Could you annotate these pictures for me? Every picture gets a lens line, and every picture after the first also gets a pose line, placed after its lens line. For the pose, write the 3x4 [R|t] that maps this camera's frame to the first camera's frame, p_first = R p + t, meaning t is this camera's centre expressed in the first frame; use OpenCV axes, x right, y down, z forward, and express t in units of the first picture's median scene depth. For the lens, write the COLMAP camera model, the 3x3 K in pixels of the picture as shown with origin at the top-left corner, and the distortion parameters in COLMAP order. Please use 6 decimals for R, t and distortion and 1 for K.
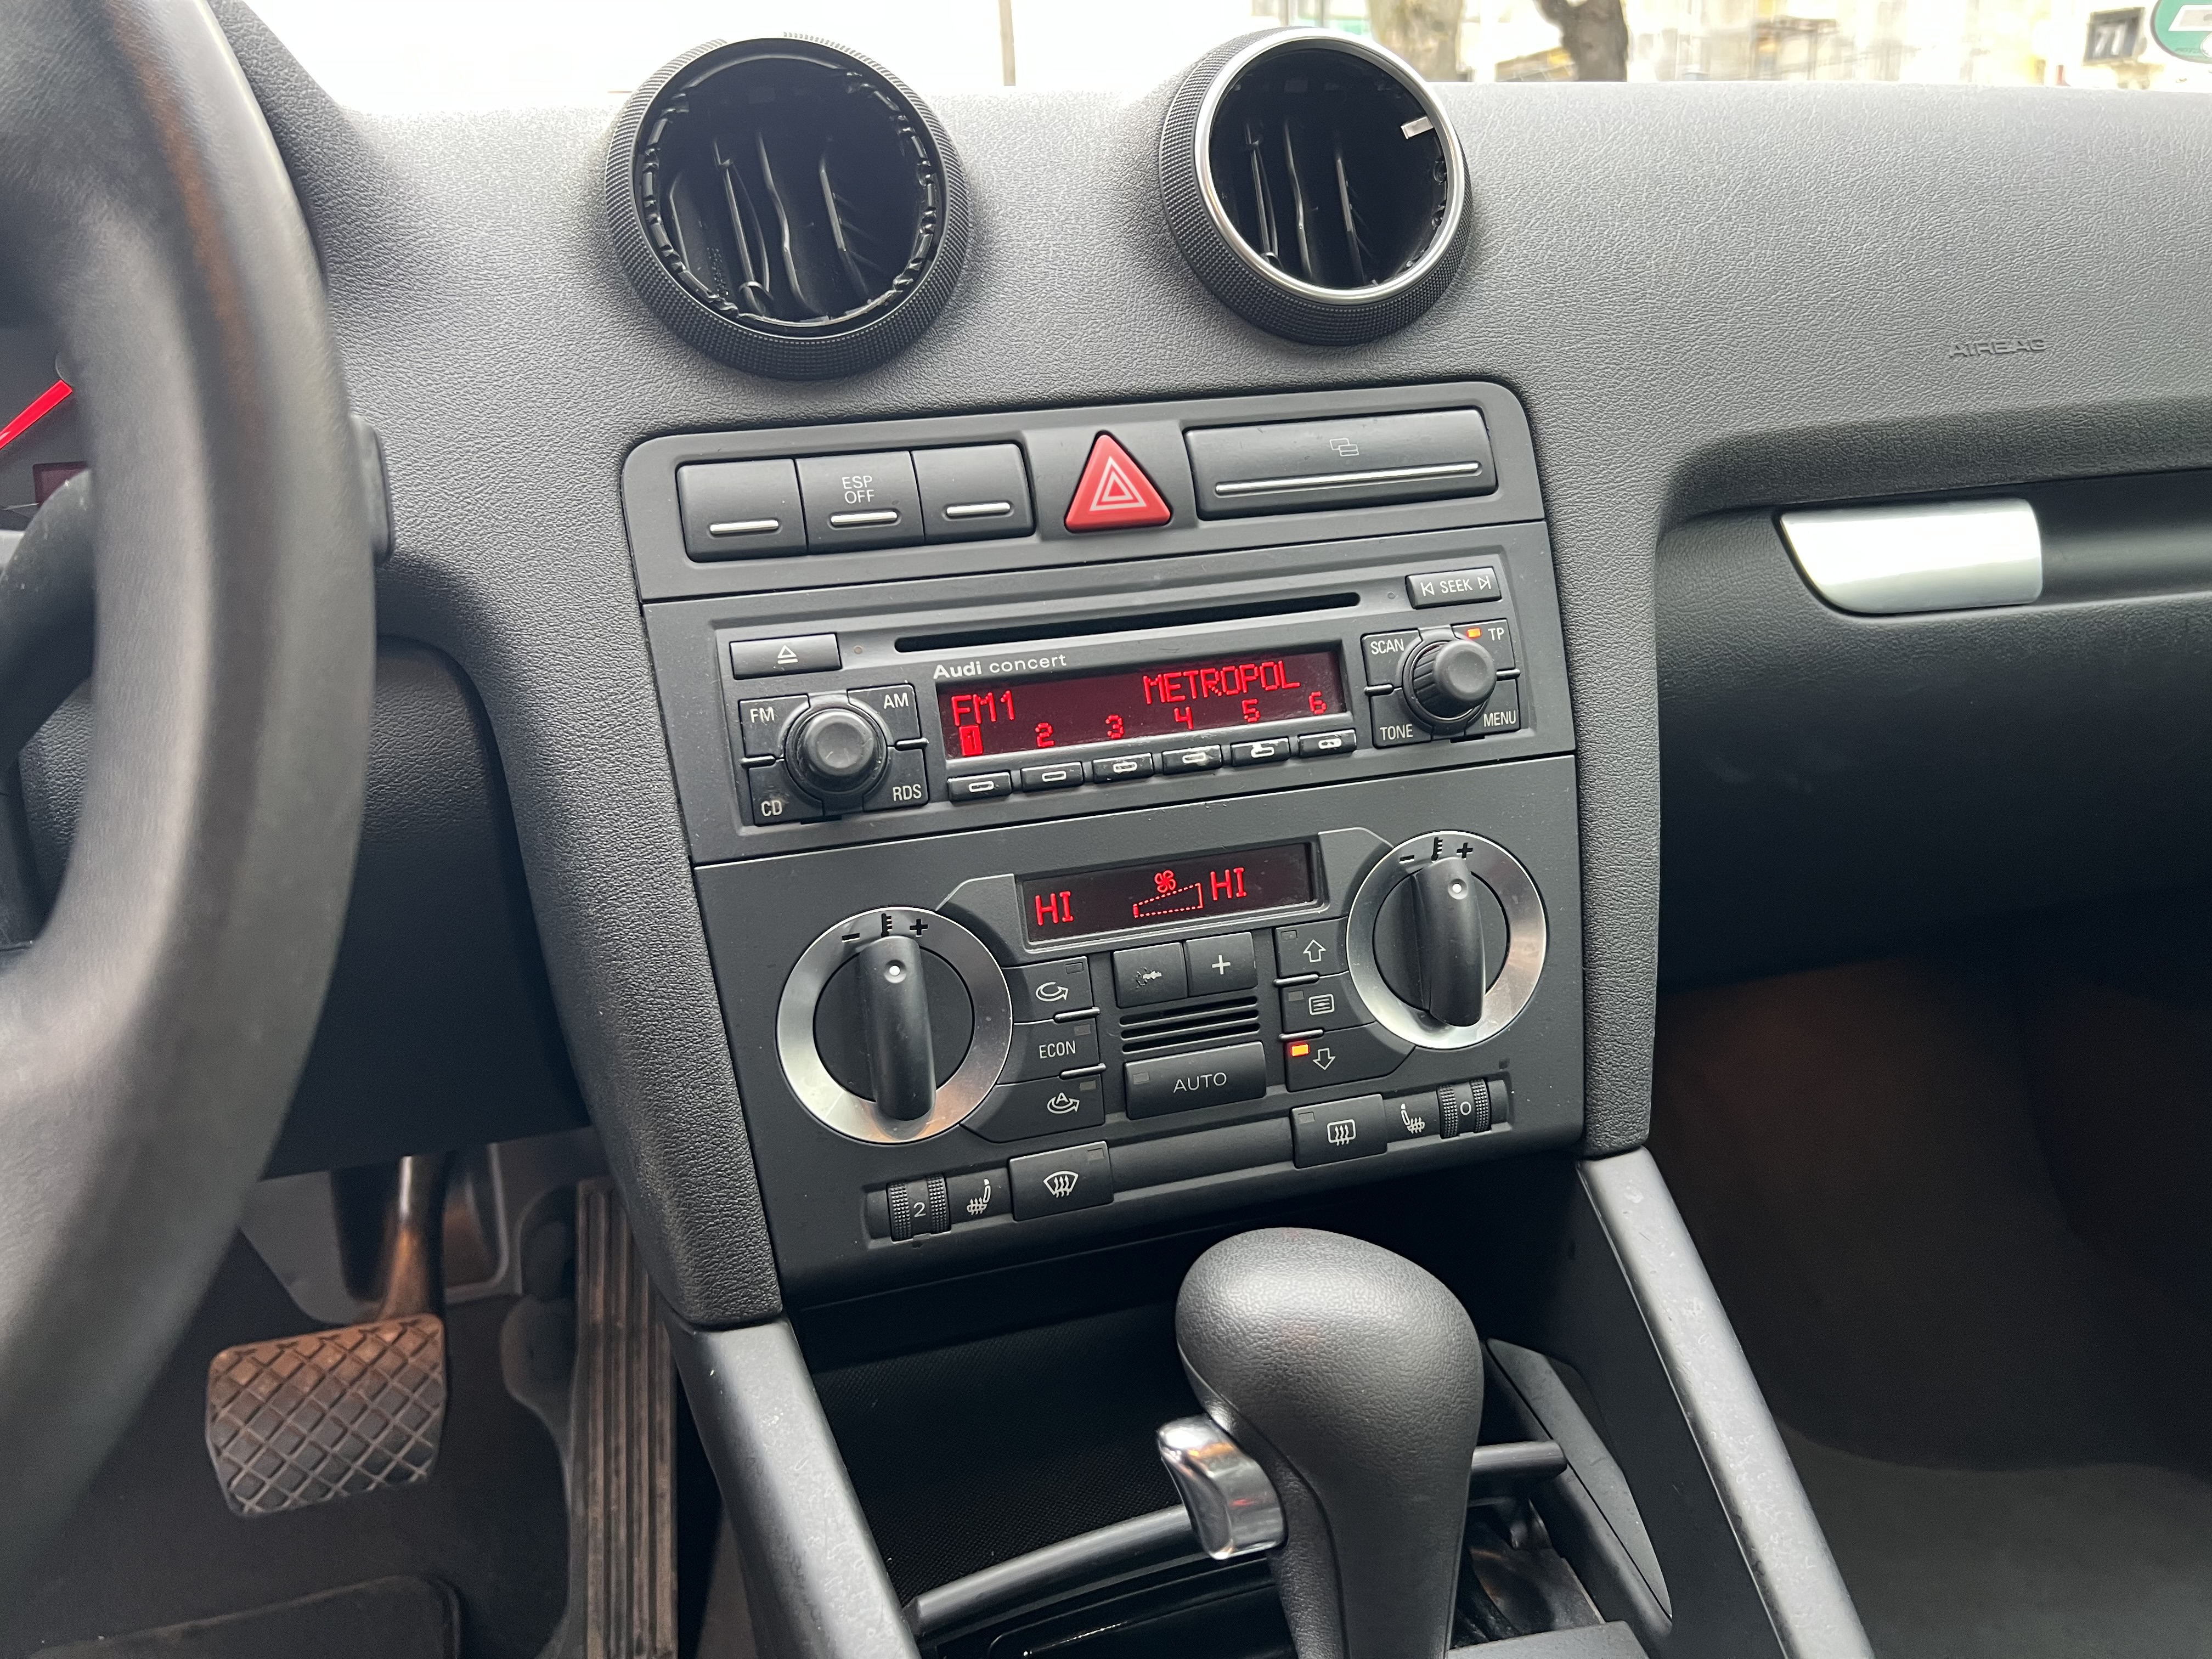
lens RADIAL K [[1712.2, 0, 1051.7], [0, 1712.2, 830.7], [0, 0, 1]] dist [0.061657, -0.084245]
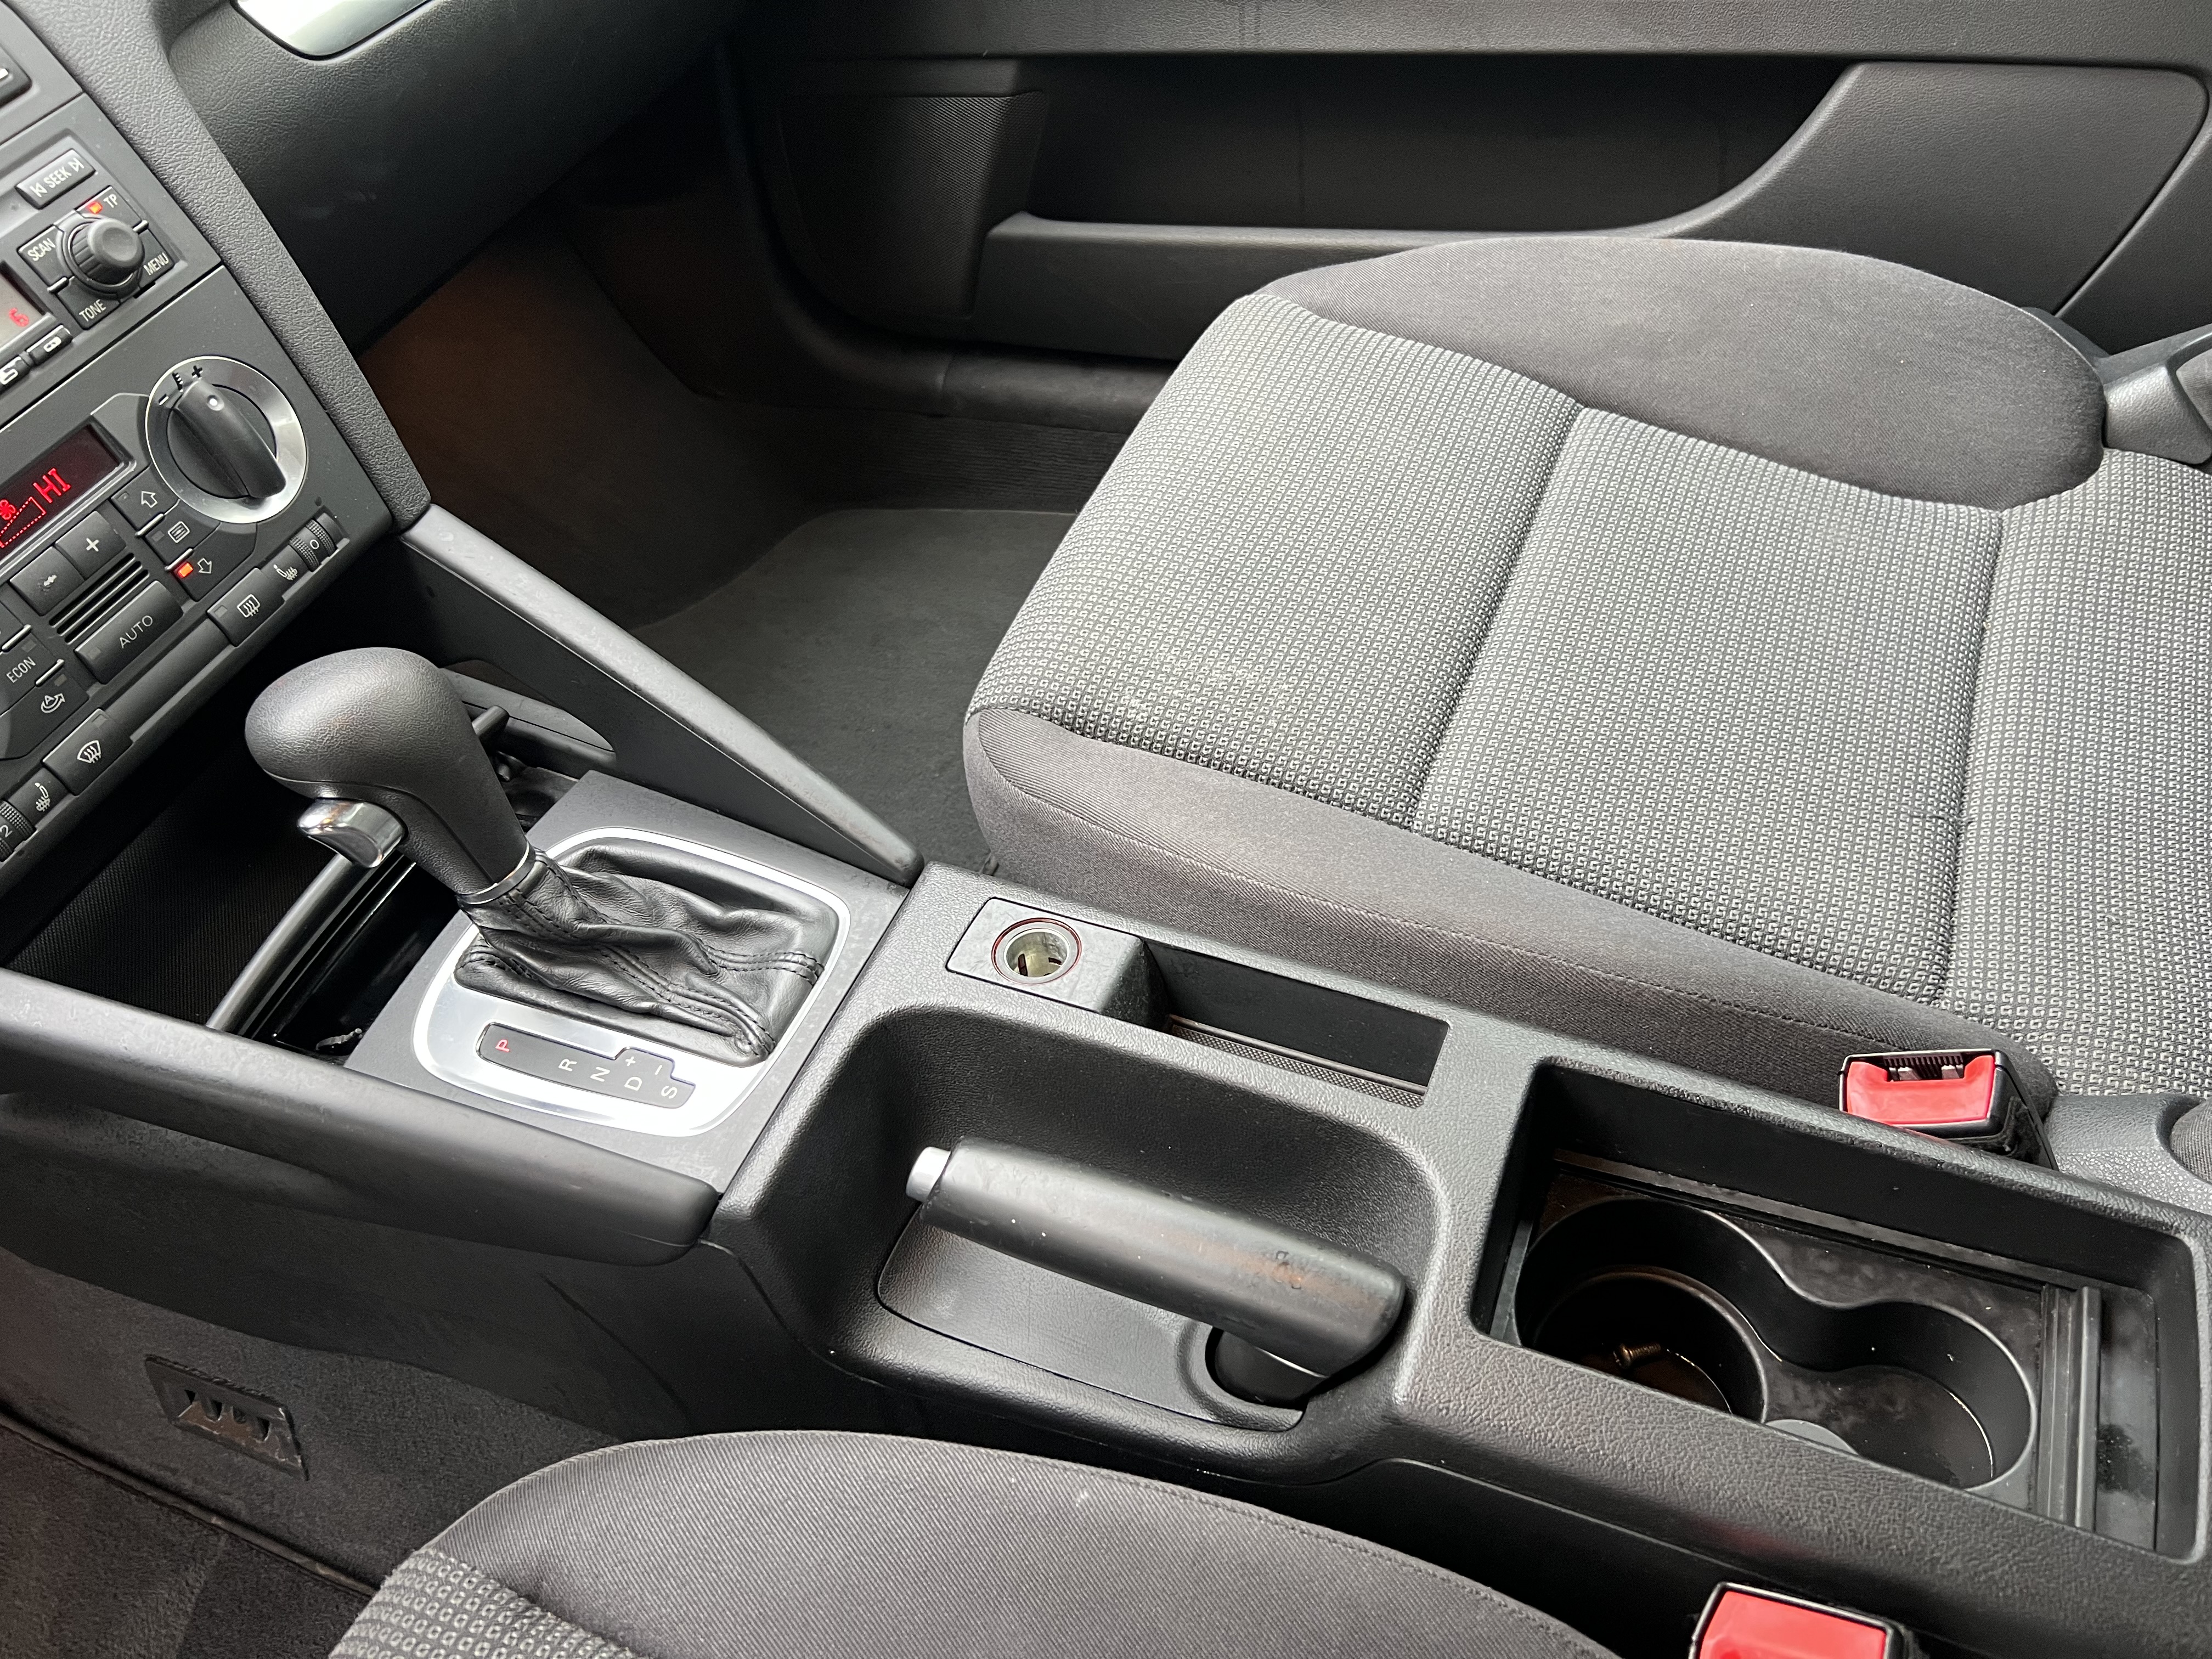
lens RADIAL K [[1699.7, 0, 1102.7], [0, 1699.7, 818.8], [0, 0, 1]] dist [0.044449, -0.052173]
pose [[0.617046, -0.598486, 0.510949, -0.208387], [0.356573, 0.791458, 0.496437, -0.124209], [-0.701505, -0.124134, 0.701770, -0.448214]]
